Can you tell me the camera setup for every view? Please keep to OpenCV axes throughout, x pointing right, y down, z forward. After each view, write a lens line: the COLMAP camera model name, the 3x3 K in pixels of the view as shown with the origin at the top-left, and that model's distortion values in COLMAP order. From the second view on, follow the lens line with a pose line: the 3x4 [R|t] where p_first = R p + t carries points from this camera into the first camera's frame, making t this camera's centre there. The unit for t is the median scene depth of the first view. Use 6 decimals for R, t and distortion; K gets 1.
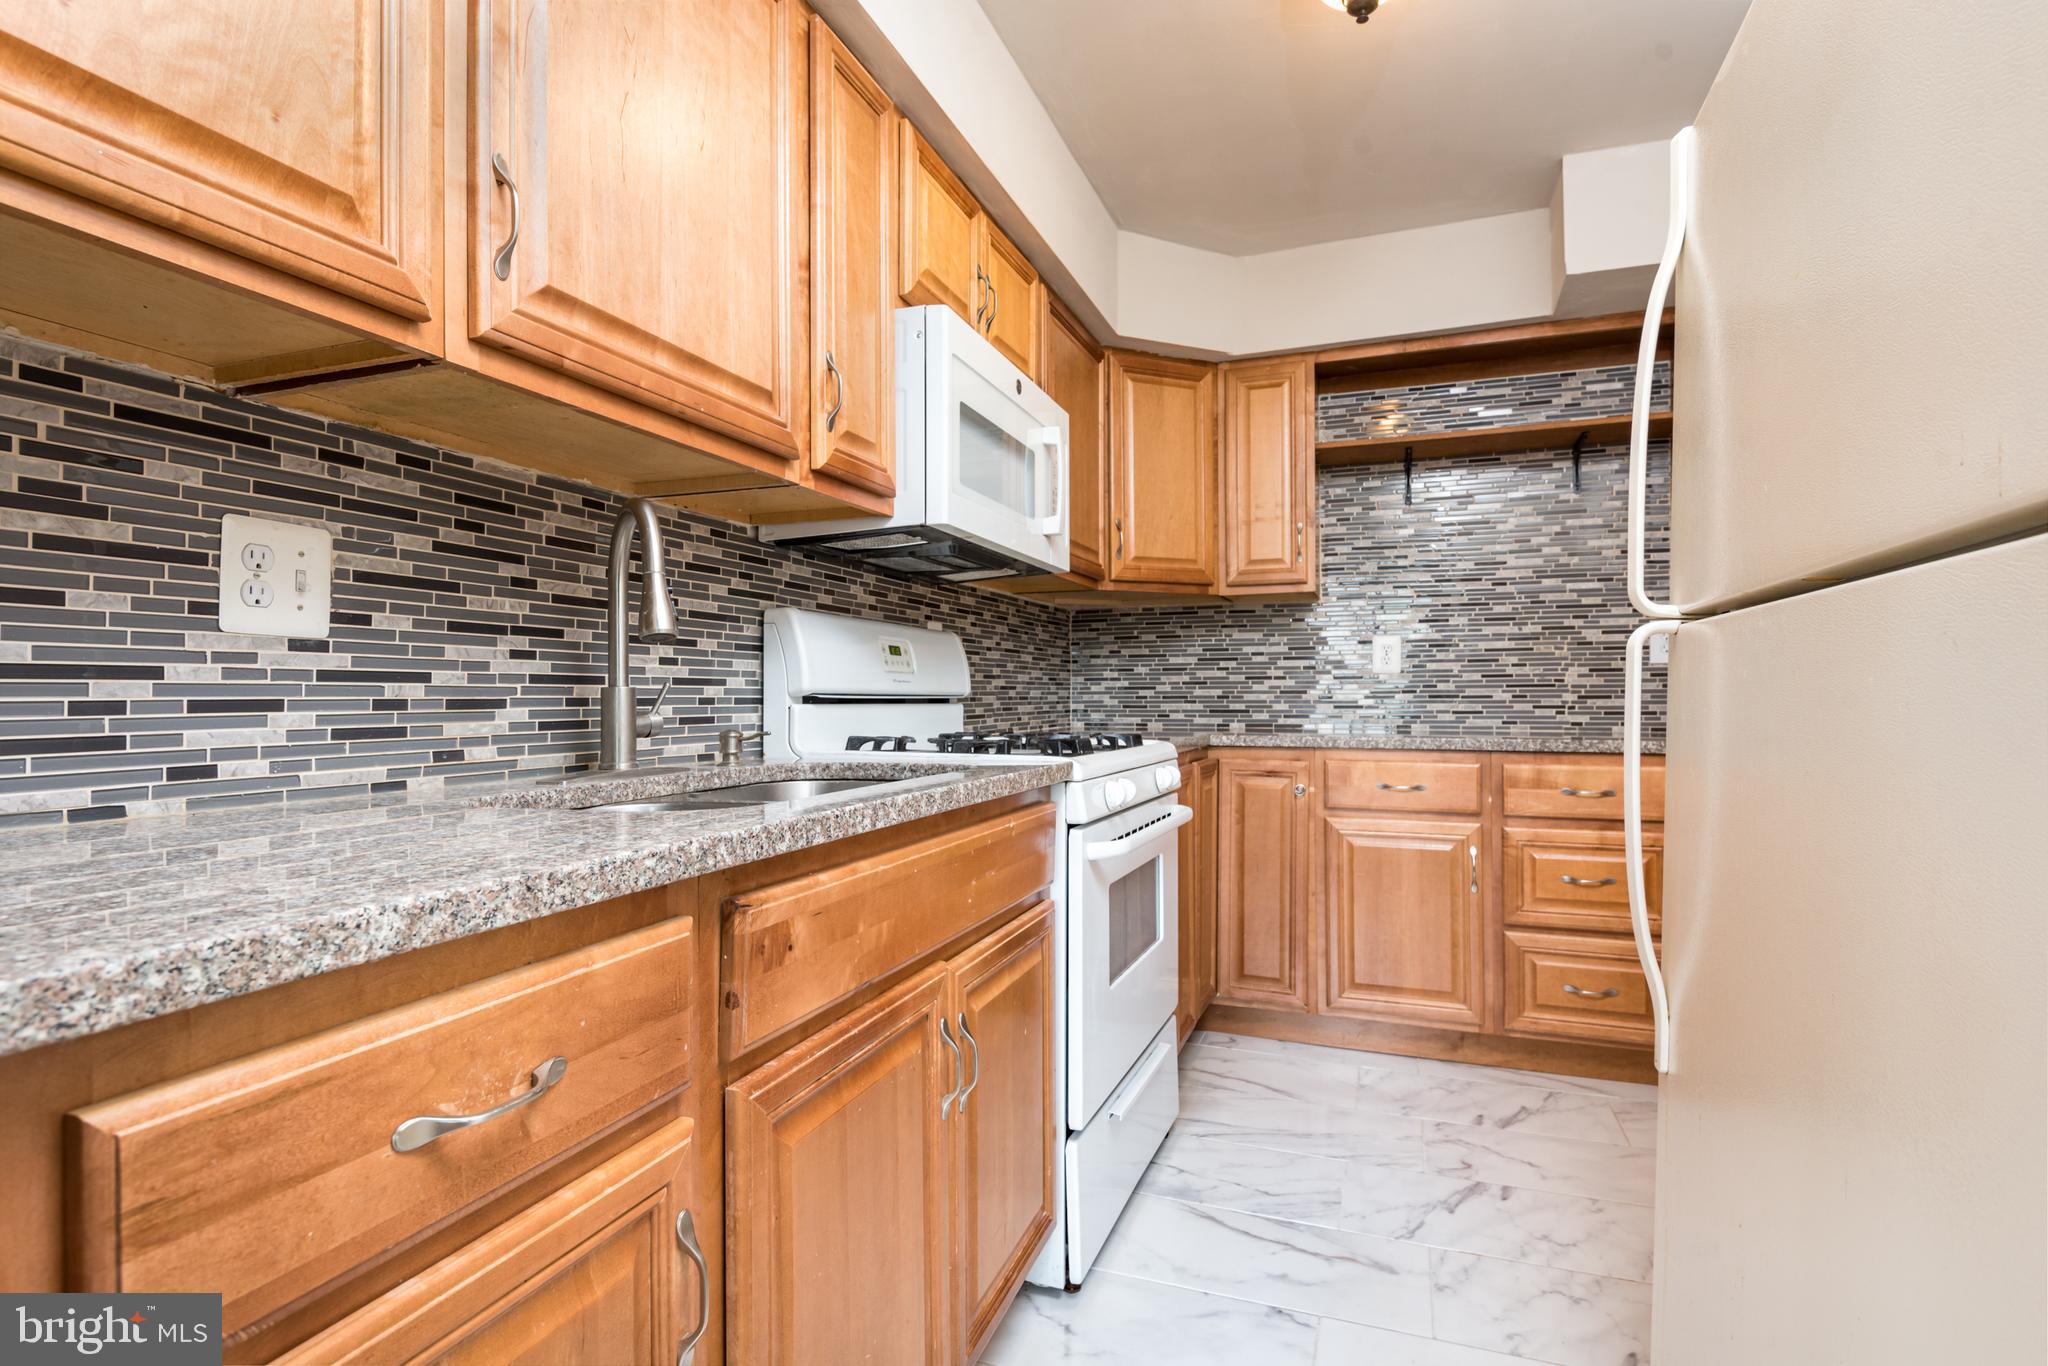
lens RADIAL K [[1018.2, 0, 1032.9], [0, 1018.2, 690.2], [0, 0, 1]] dist [0.041724, -0.000762]
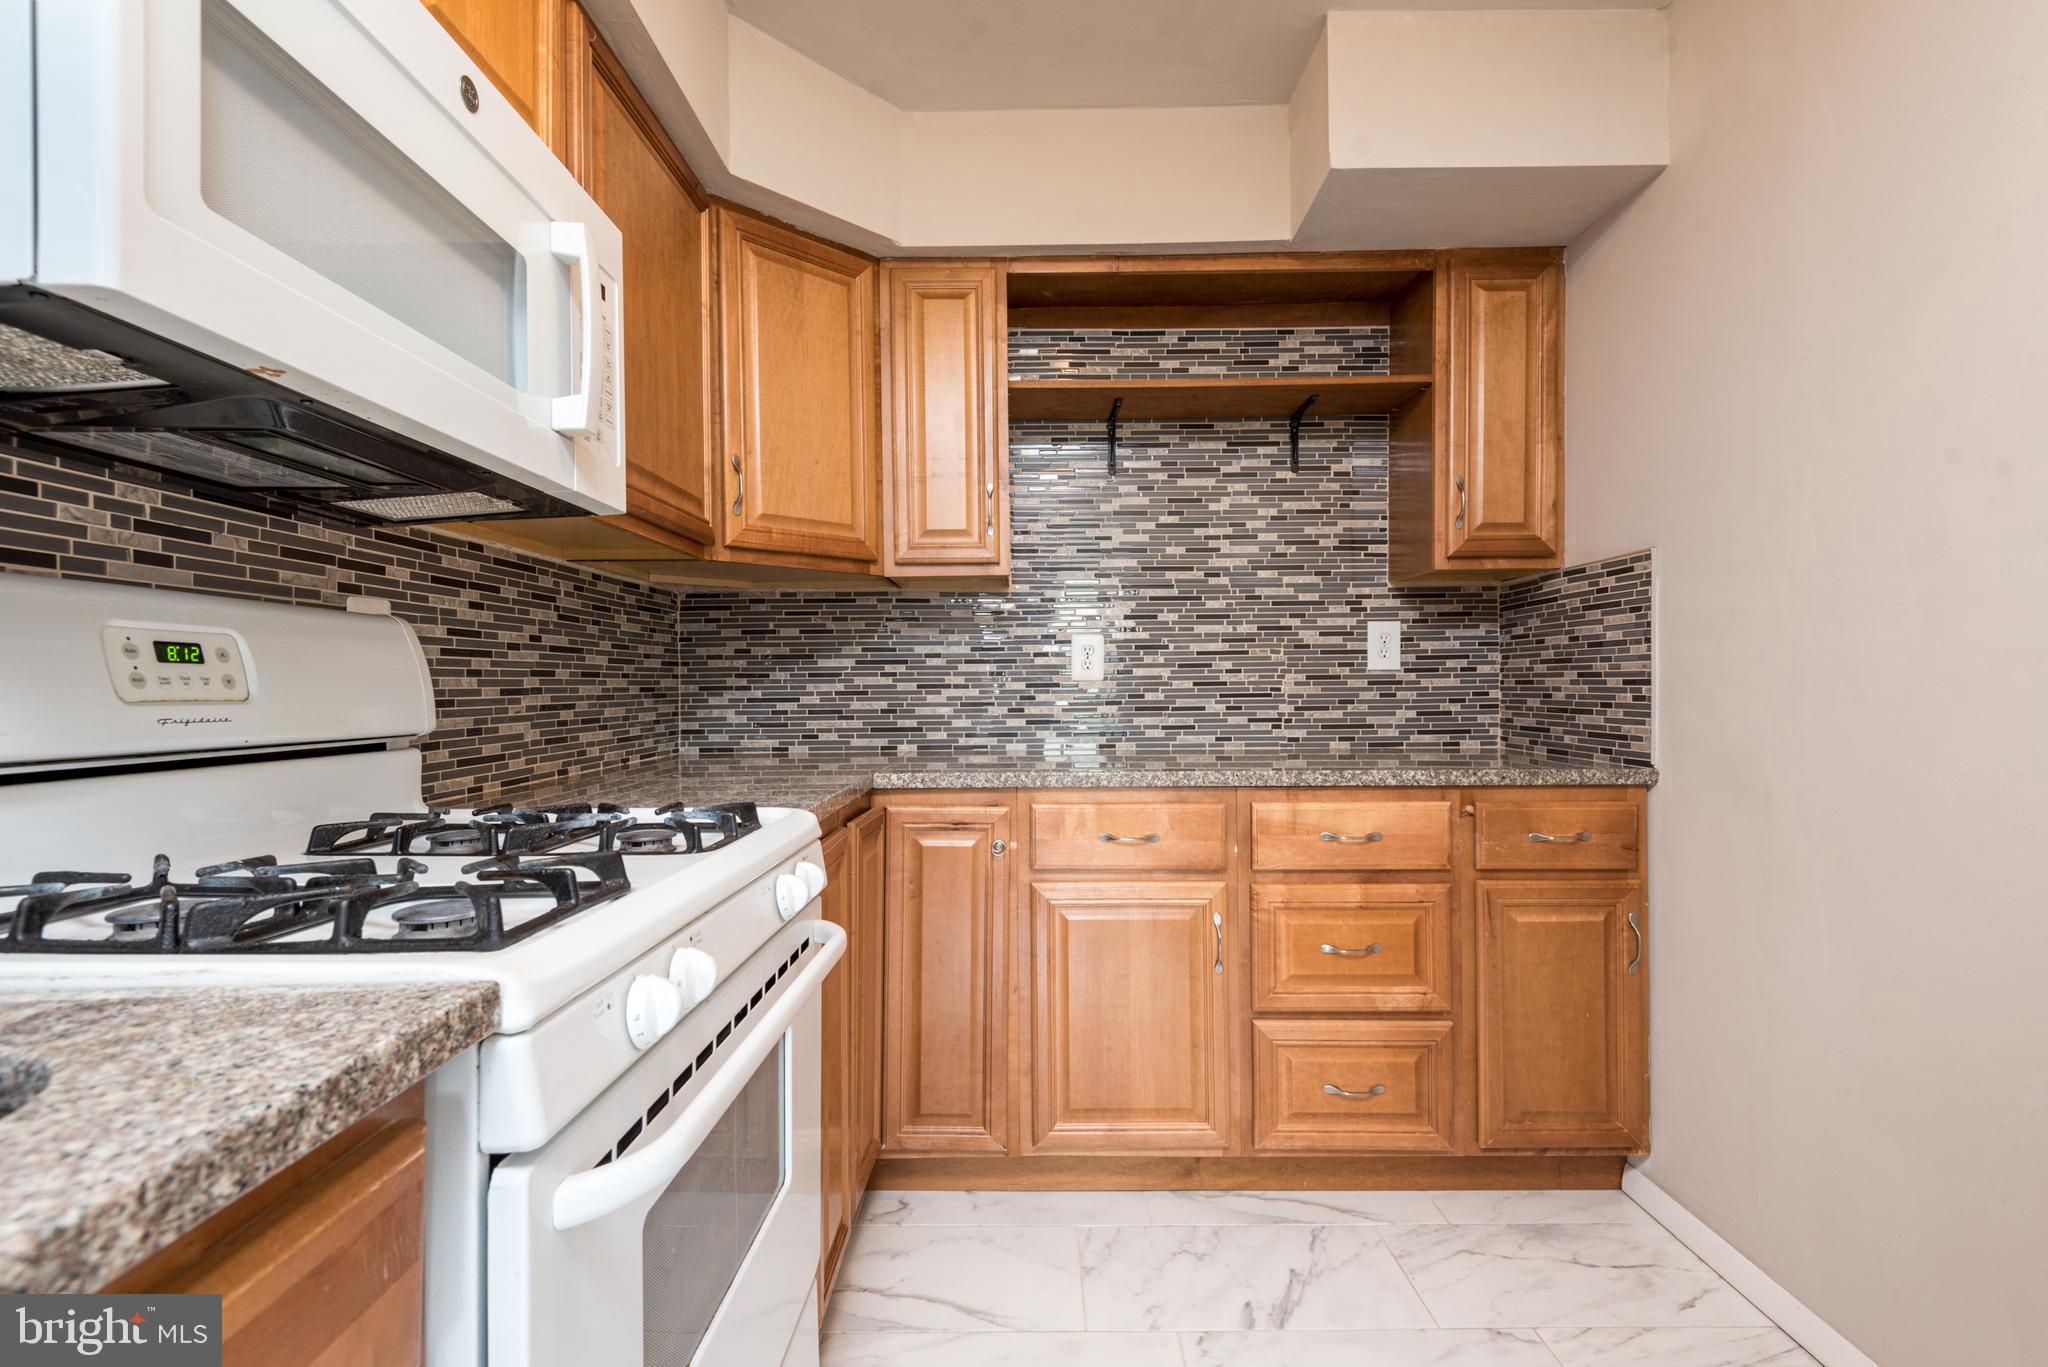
lens RADIAL K [[945.9, 0, 1026.9], [0, 945.9, 677.5], [0, 0, 1]] dist [0.011647, -0.001042]
pose [[0.943184, -0.002052, 0.332263, 0.062250], [0.003514, 0.999987, -0.003801, -0.019956], [-0.332251, 0.004752, 0.943179, 0.379485]]
